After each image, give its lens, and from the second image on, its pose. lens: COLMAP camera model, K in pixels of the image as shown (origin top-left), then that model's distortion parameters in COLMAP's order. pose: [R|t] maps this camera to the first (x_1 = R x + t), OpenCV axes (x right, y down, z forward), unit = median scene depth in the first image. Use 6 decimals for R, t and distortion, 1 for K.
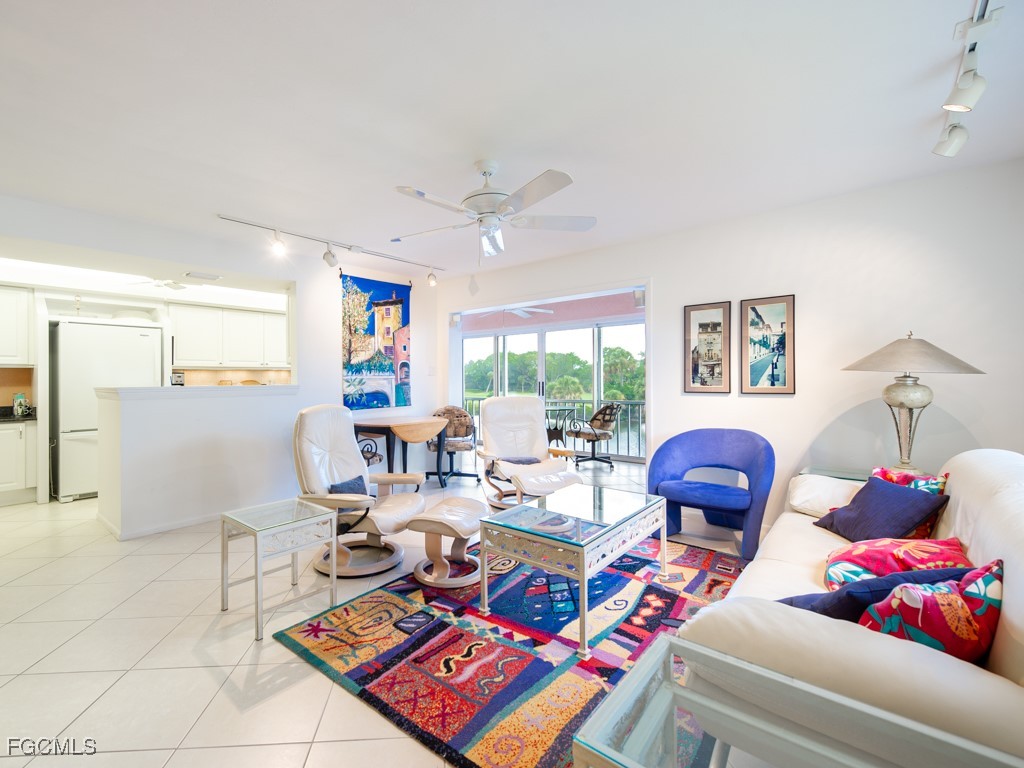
lens RADIAL K [[464.5, 0, 506.6], [0, 464.5, 380.0], [0, 0, 1]] dist [-0.000182, -0.000002]
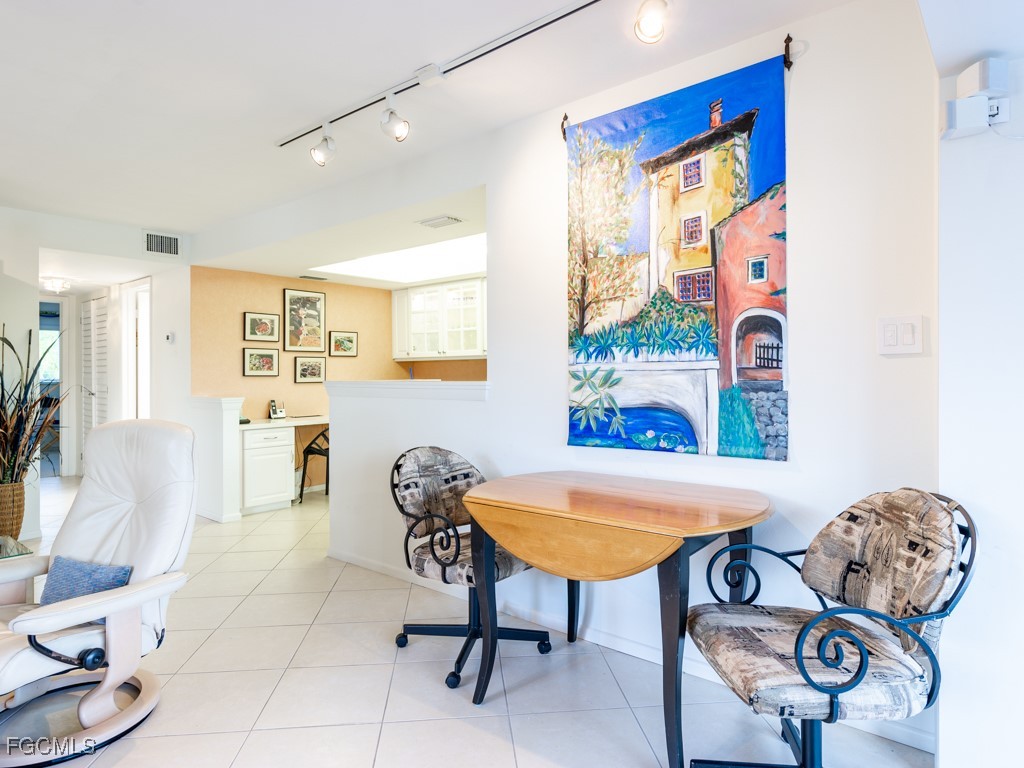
lens RADIAL K [[624.5, 0, 518.3], [0, 624.5, 373.2], [0, 0, 1]] dist [0.005428, 0.001738]
pose [[-0.054099, 0.006054, -0.998517, 0.216363], [0.000691, 0.999982, 0.006025, -0.003374], [0.998535, -0.000364, -0.054102, 0.928599]]
